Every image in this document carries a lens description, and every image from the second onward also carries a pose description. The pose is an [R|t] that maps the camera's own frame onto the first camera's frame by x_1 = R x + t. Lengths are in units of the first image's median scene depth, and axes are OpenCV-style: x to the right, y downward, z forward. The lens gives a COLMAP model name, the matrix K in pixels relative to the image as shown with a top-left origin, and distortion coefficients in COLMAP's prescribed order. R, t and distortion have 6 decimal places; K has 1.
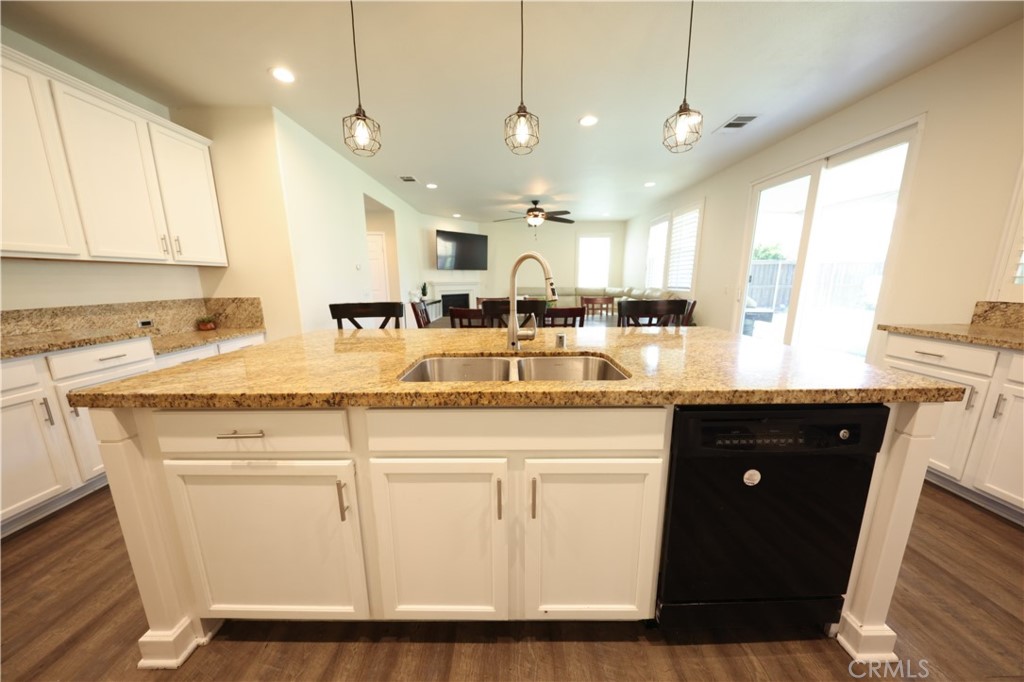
lens RADIAL K [[315.2, 0, 509.3], [0, 315.2, 341.7], [0, 0, 1]] dist [0.004343, -0.003179]
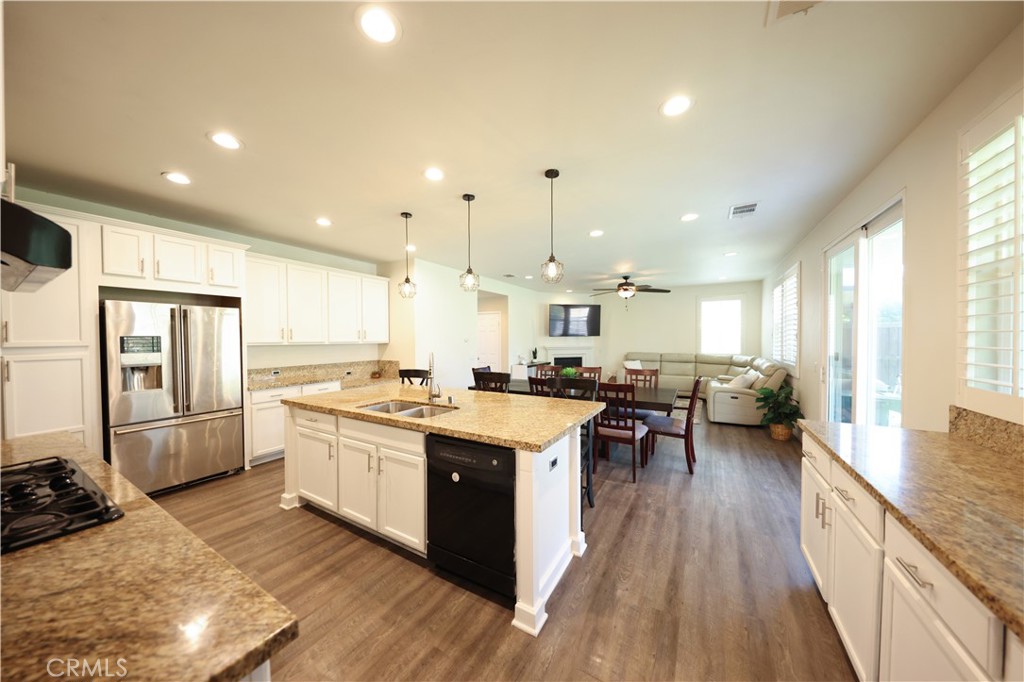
lens RADIAL K [[315.2, 0, 509.3], [0, 315.2, 341.7], [0, 0, 1]] dist [0.004343, -0.003179]
pose [[0.867676, 0.006169, -0.497092, 0.898877], [-0.095601, 0.983330, -0.154668, -0.054616], [0.487852, 0.181724, 0.853802, -0.291394]]
